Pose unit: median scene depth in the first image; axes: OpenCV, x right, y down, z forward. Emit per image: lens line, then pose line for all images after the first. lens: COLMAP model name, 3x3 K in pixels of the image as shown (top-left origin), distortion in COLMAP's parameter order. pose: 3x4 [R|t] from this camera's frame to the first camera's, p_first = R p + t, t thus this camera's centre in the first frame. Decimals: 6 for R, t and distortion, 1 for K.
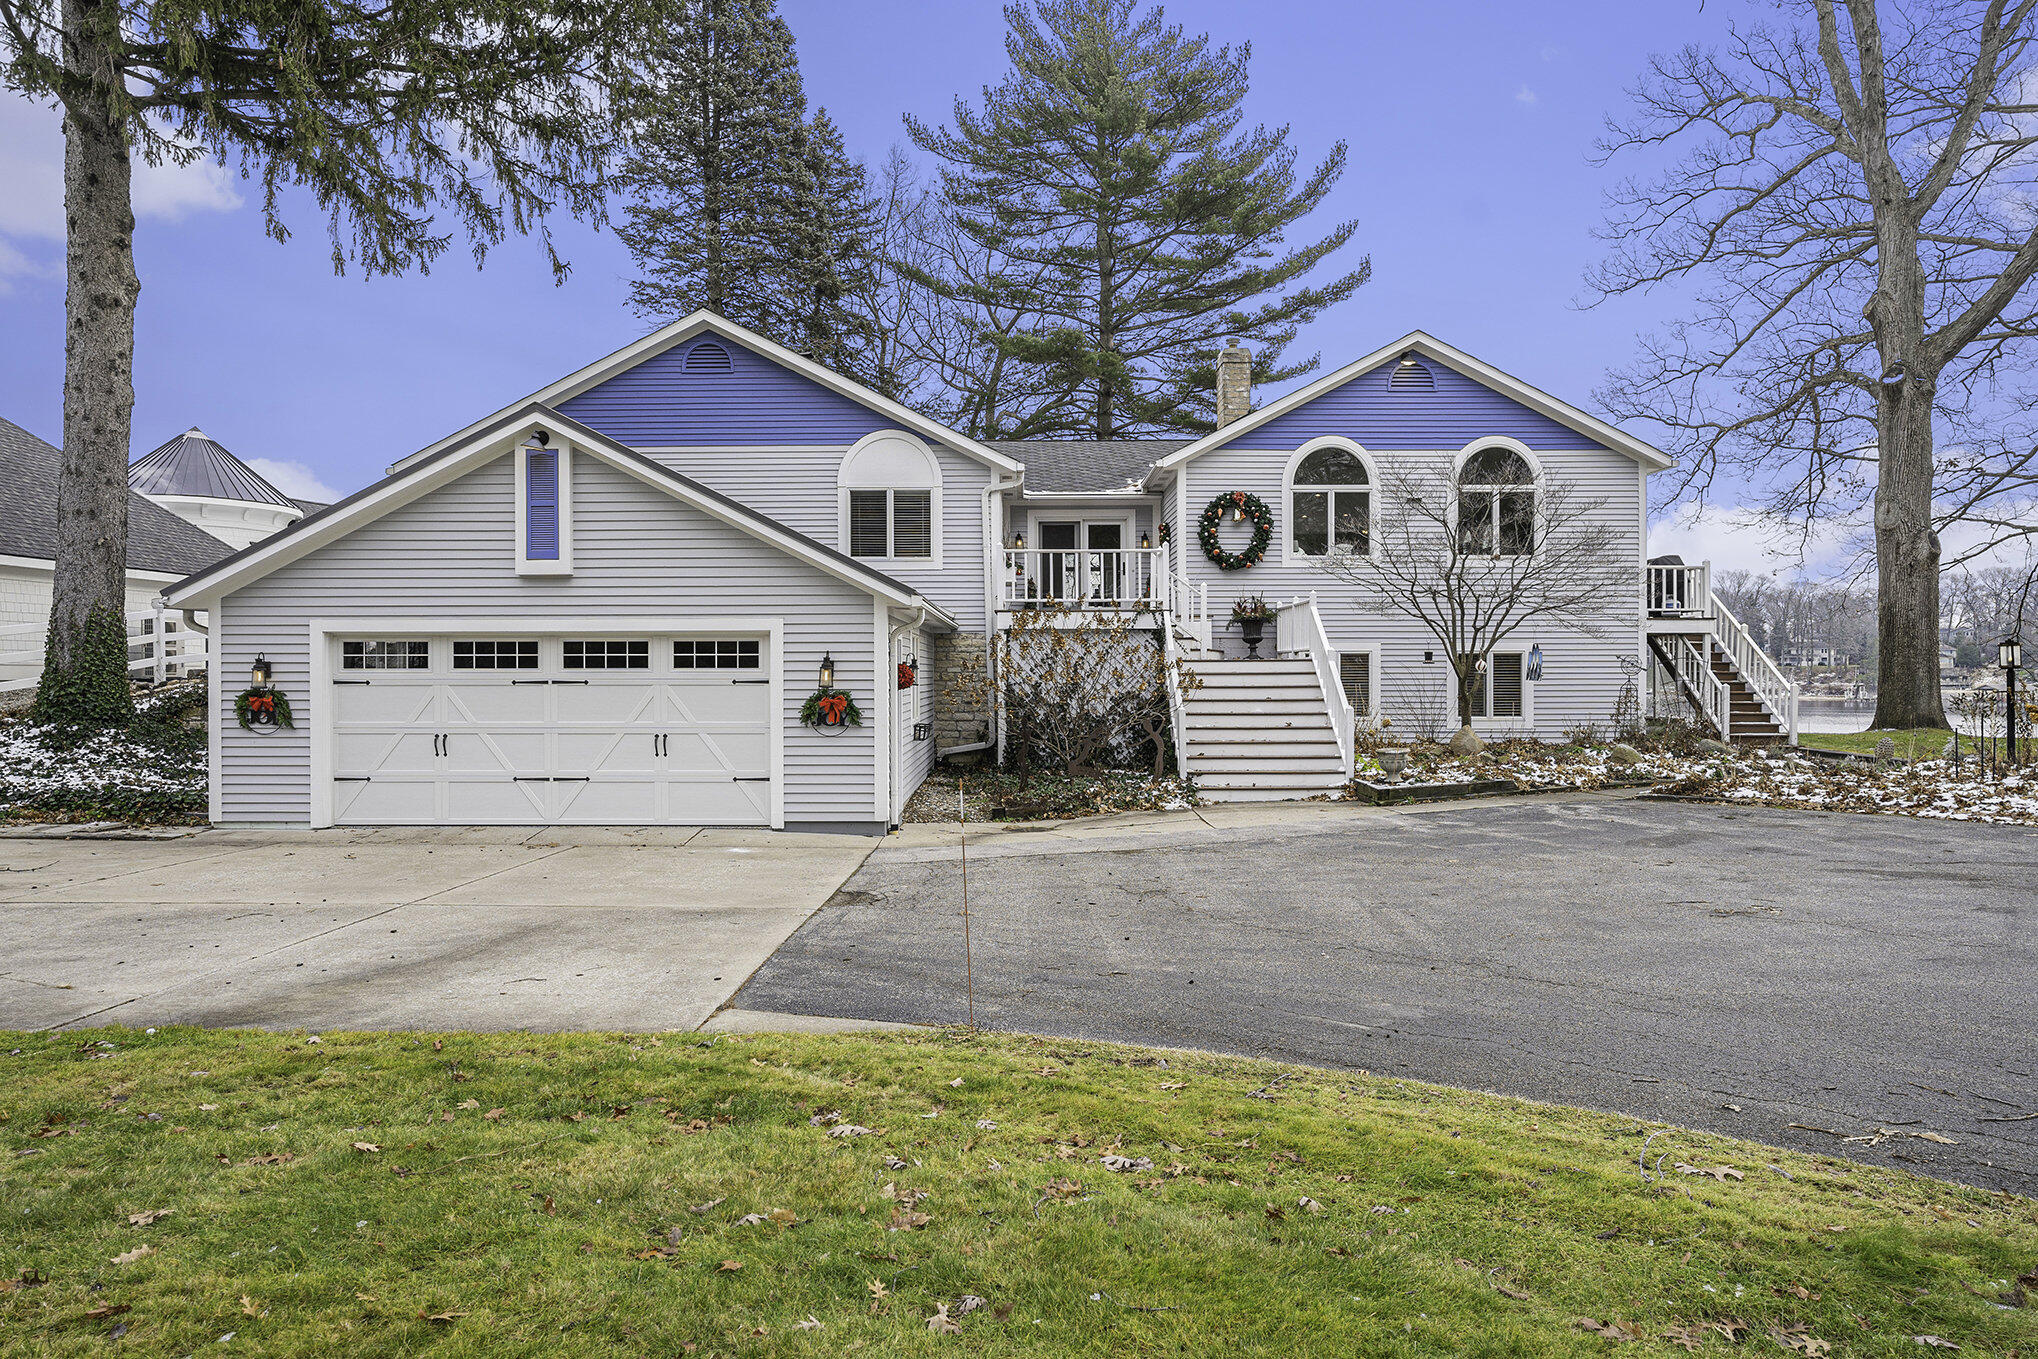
lens RADIAL K [[1318.0, 0, 1015.4], [0, 1318.0, 641.9], [0, 0, 1]] dist [-0.023827, 0.042405]
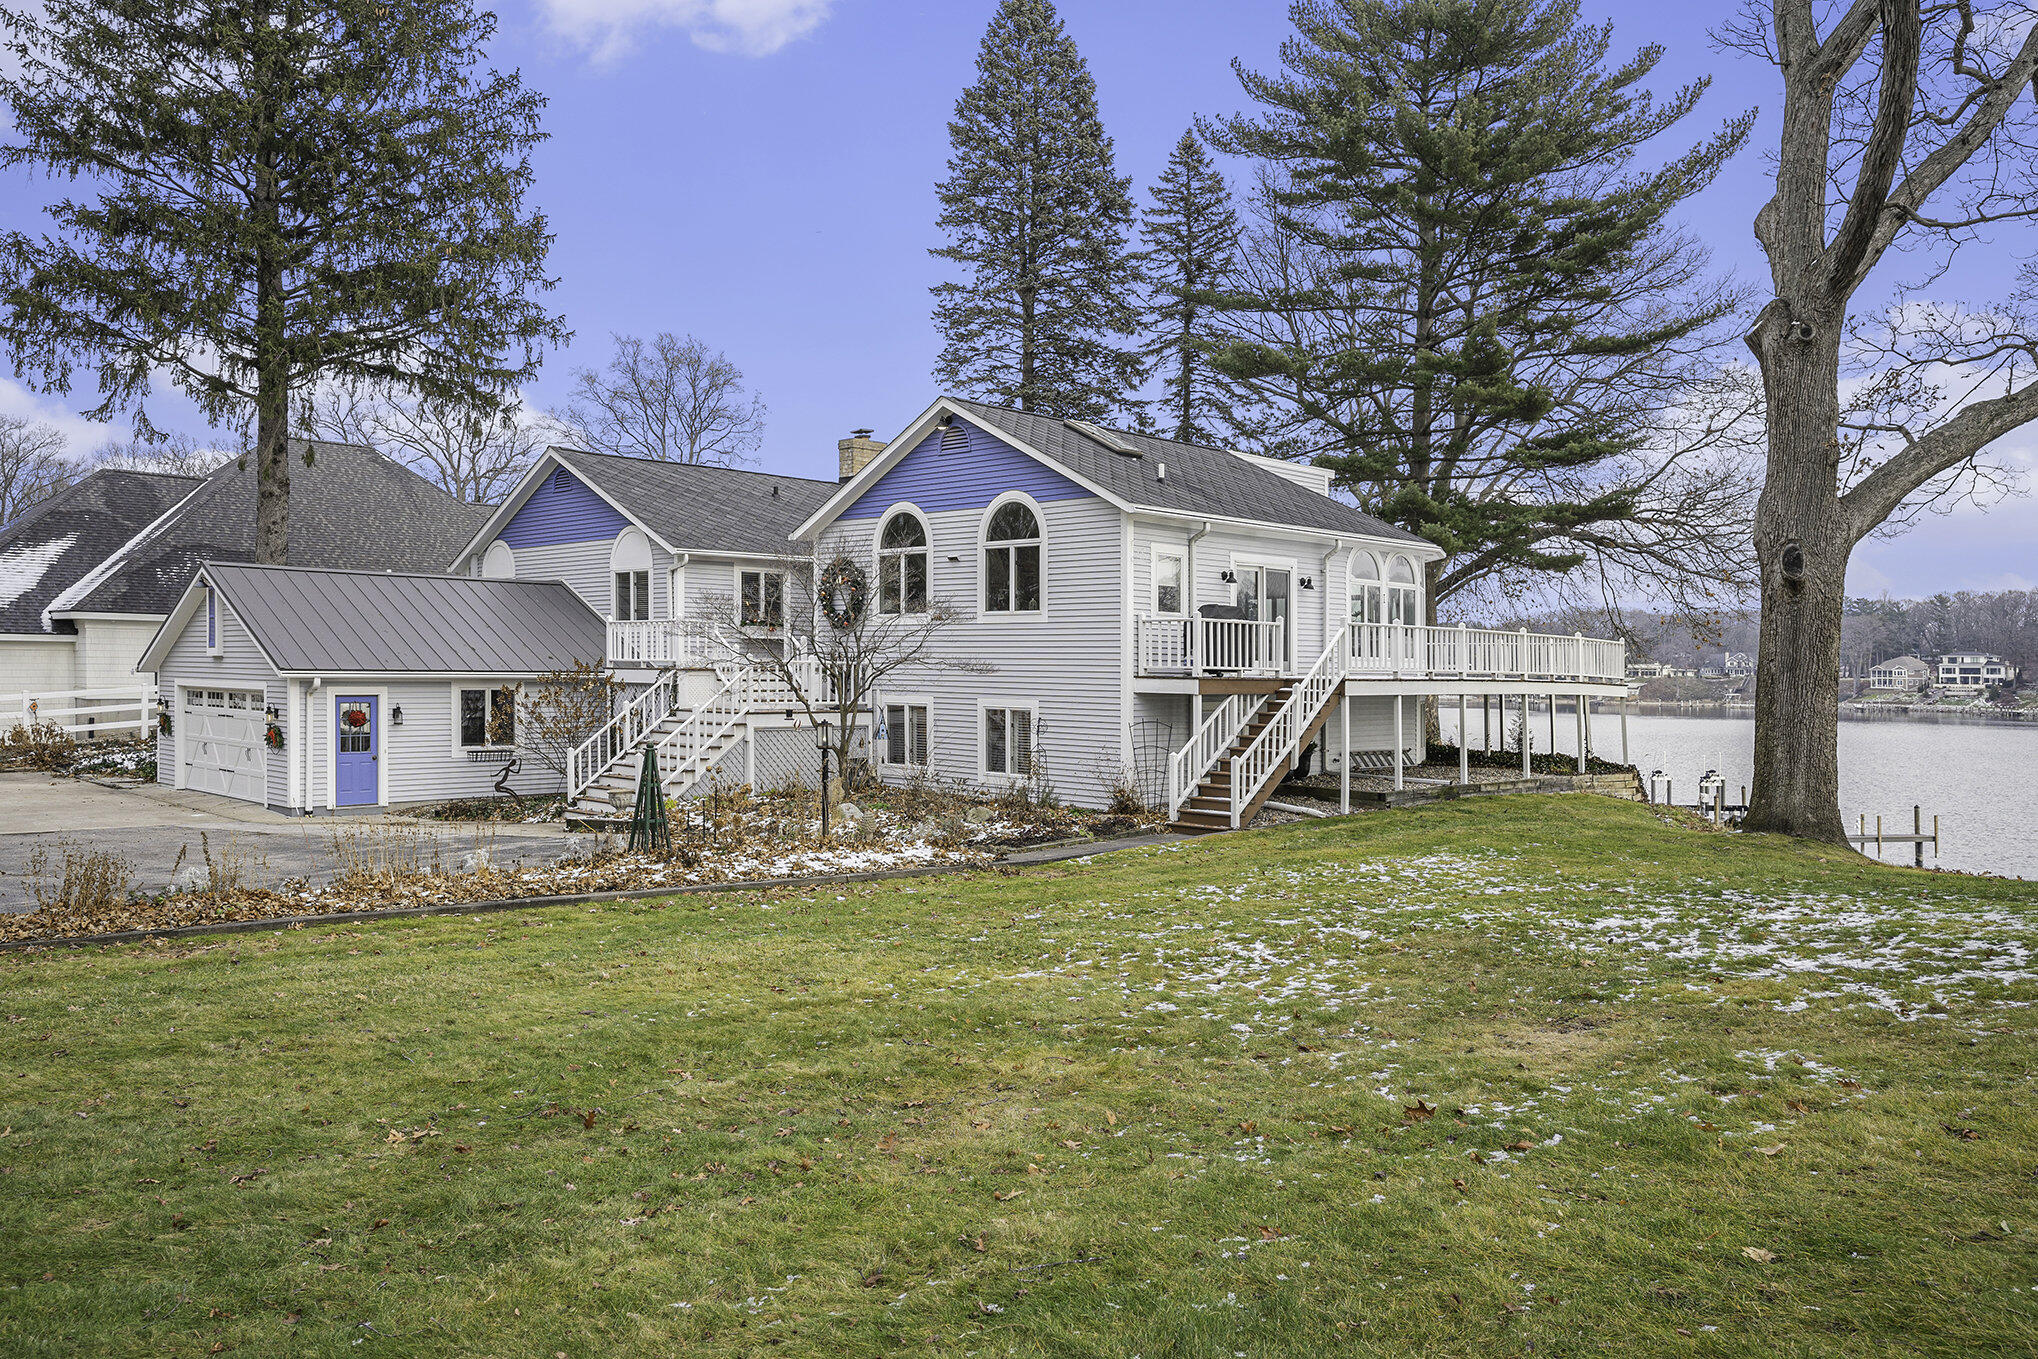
lens RADIAL K [[1610.1, 0, 1019.0], [0, 1610.1, 679.5], [0, 0, 1]] dist [-0.001114, -0.000475]
pose [[0.725816, 0.000135, -0.687889, 1.497963], [-0.006658, 0.999955, -0.006830, -0.004195], [0.687857, 0.009537, 0.725783, 0.134468]]
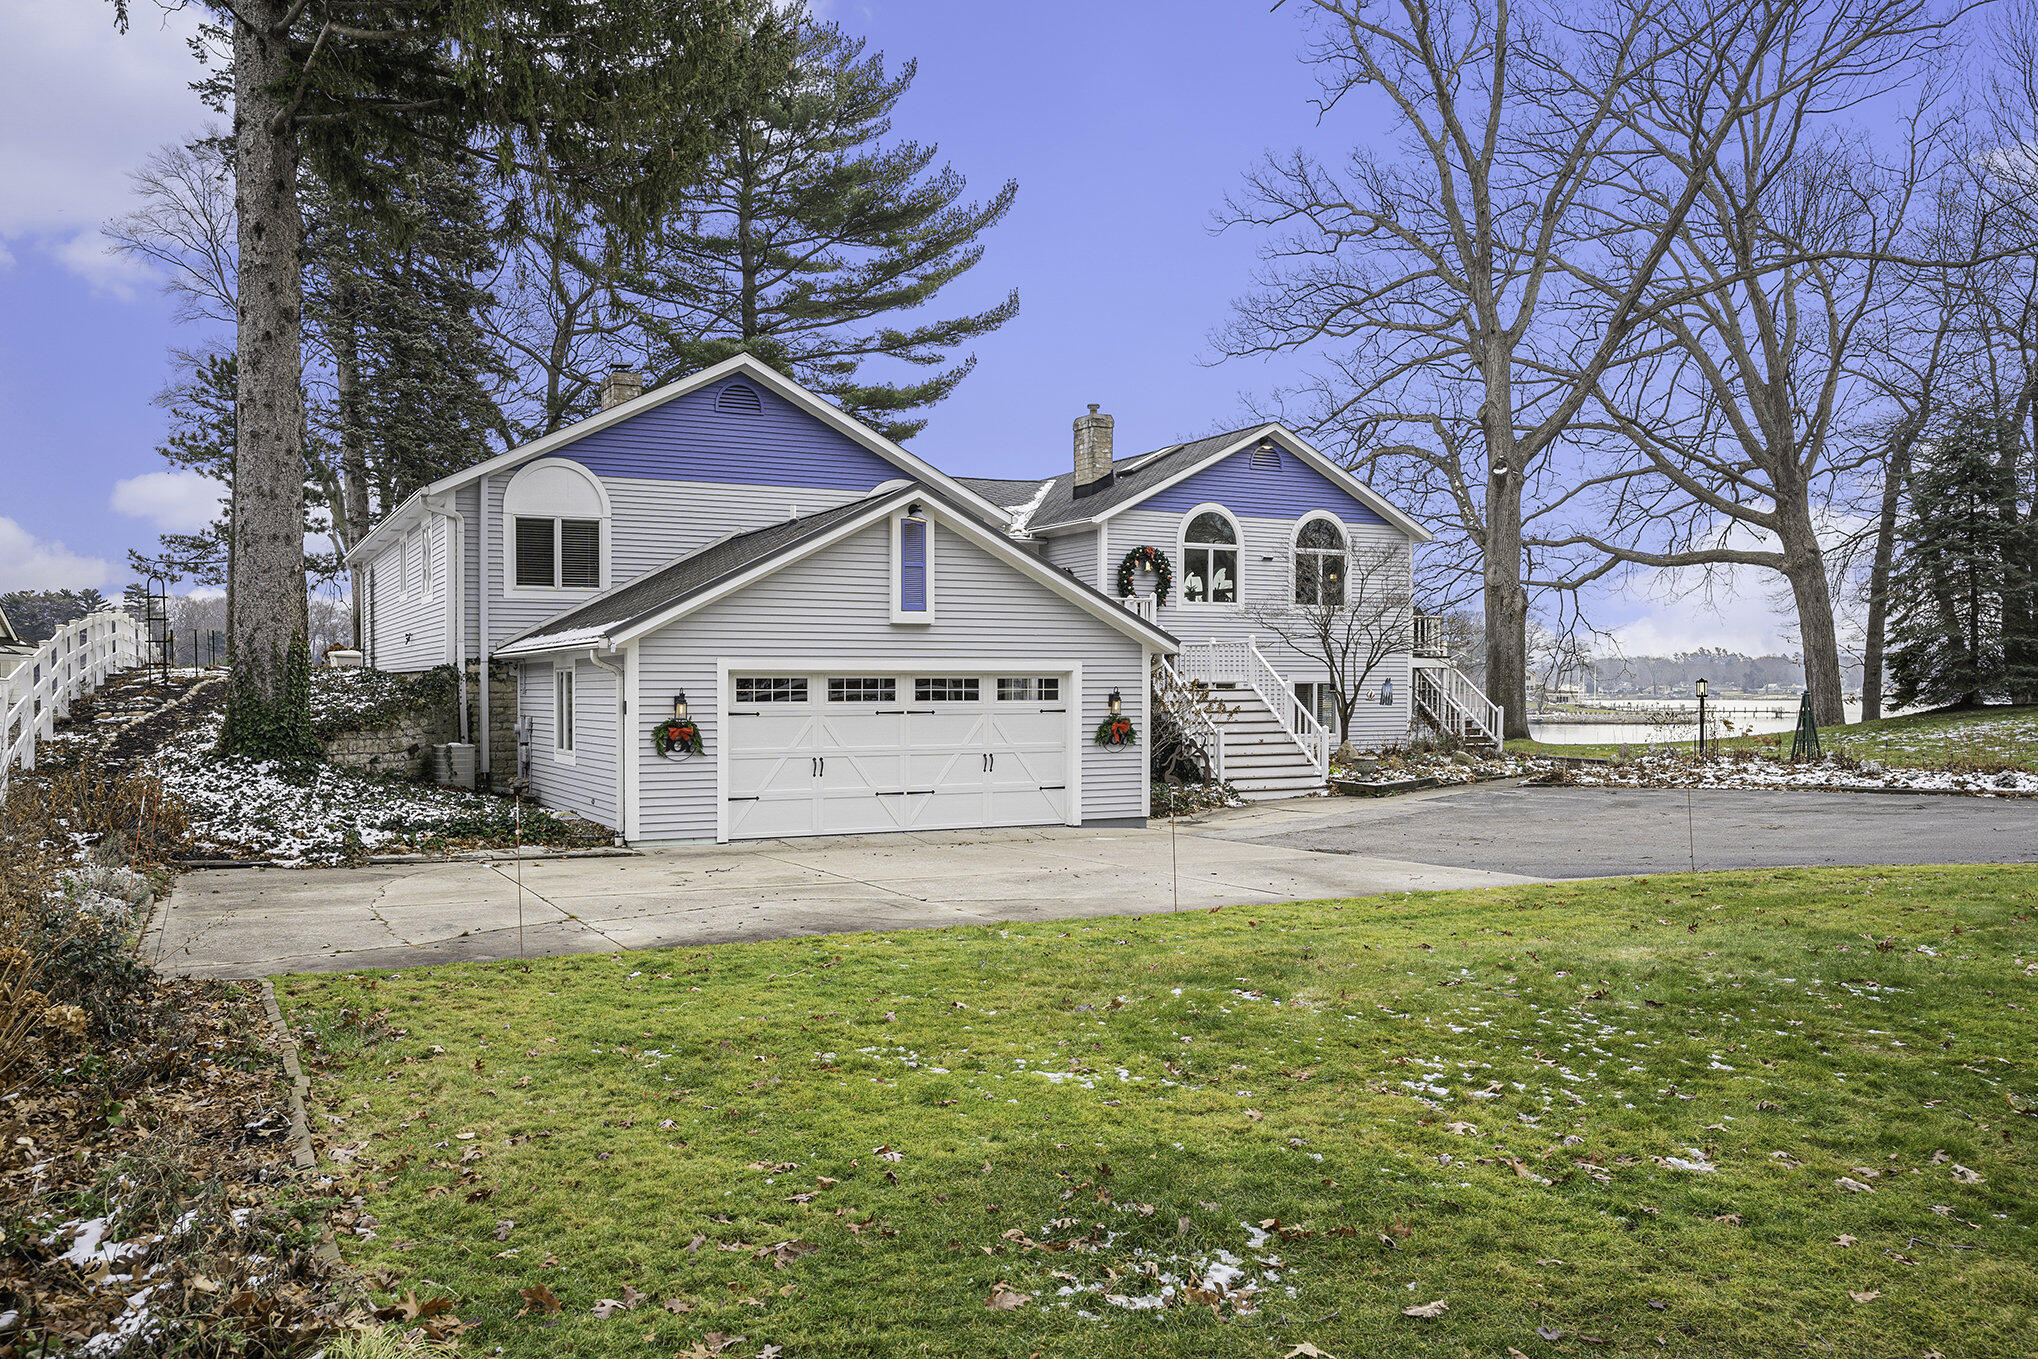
lens RADIAL K [[1639.7, 0, 1019.0], [0, 1639.7, 679.5], [0, 0, 1]] dist [0.003140, 0.006161]
pose [[0.876567, 0.002060, 0.481275, -0.784527], [-0.009865, 0.999858, 0.013689, -0.016690], [-0.481178, -0.016747, 0.876463, -0.288824]]
